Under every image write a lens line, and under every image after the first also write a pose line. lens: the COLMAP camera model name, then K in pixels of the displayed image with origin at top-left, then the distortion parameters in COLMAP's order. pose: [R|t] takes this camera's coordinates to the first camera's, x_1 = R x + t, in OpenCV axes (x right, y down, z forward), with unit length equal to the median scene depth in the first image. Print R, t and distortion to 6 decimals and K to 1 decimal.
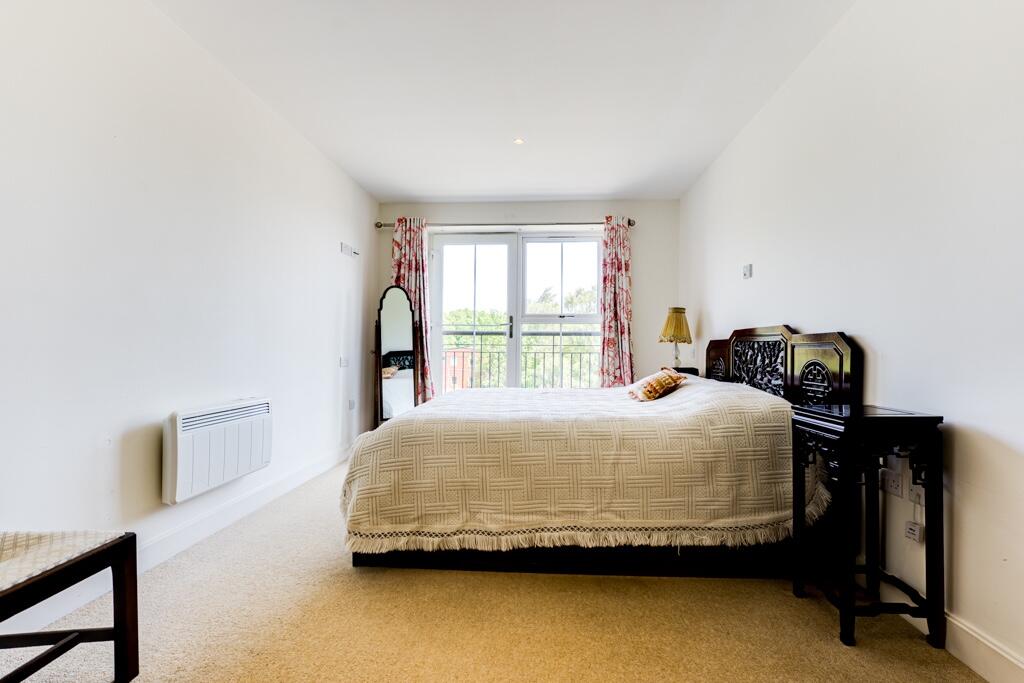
lens RADIAL K [[419.7, 0, 508.3], [0, 419.7, 342.9], [0, 0, 1]] dist [-0.015053, 0.001069]
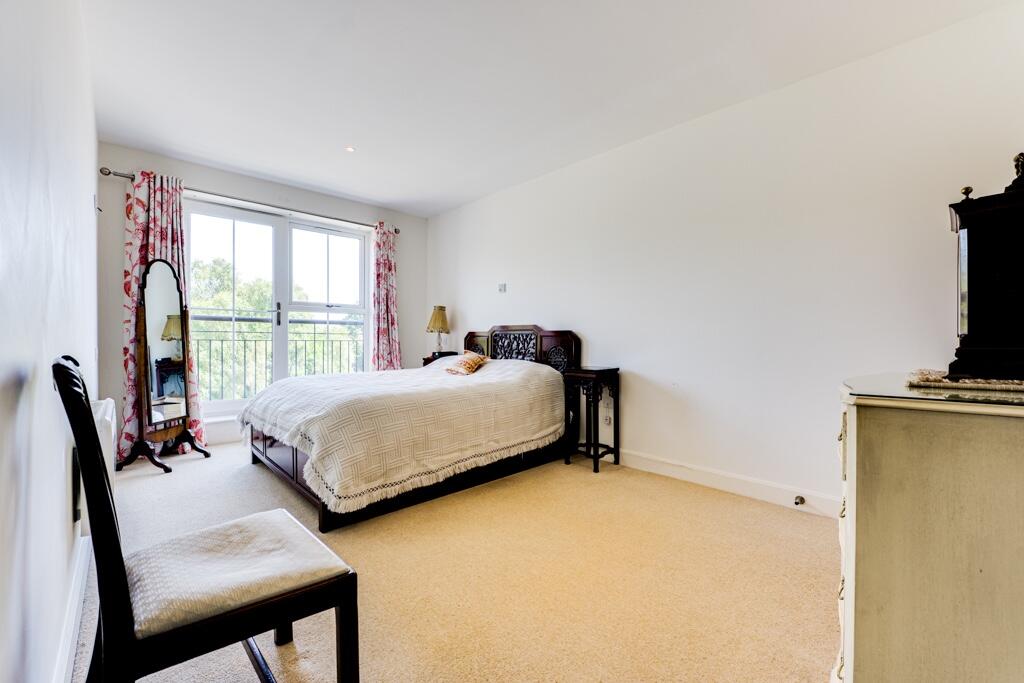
lens RADIAL K [[419.7, 0, 520.8], [0, 419.7, 338.8], [0, 0, 1]] dist [-0.015053, 0.001069]
pose [[0.659276, -0.000570, 0.751901, -0.413762], [-0.016875, 0.999737, 0.015555, -0.006265], [-0.751711, -0.022944, 0.659093, -0.059880]]
